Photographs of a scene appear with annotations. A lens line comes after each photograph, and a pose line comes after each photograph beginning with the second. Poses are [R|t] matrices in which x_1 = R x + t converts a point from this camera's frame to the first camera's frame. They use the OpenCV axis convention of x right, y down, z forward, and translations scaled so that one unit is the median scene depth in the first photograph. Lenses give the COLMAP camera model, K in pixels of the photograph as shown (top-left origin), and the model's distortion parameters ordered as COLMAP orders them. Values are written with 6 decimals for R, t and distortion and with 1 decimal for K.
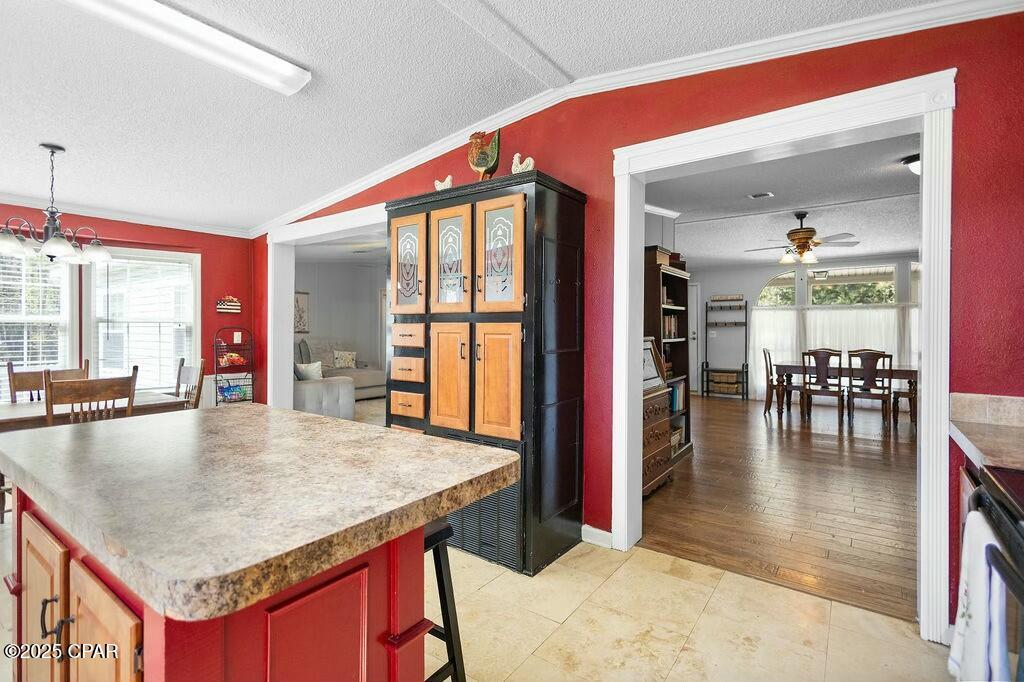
lens RADIAL K [[482.1, 0, 521.7], [0, 482.1, 325.0], [0, 0, 1]] dist [0.002316, 0.000630]
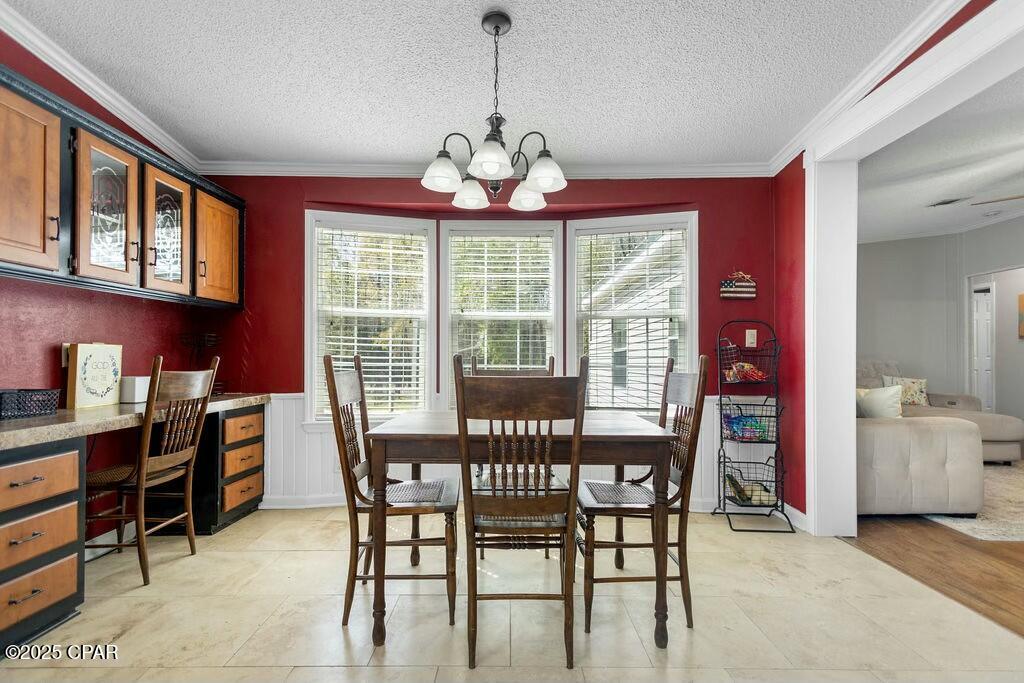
lens RADIAL K [[482.1, 0, 515.1], [0, 482.1, 351.7], [0, 0, 1]] dist [0.002316, 0.000630]
pose [[0.583287, -0.011396, -0.812186, -0.275550], [-0.000966, 0.999891, -0.014723, 0.055145], [0.812265, 0.009372, 0.583213, 0.410884]]
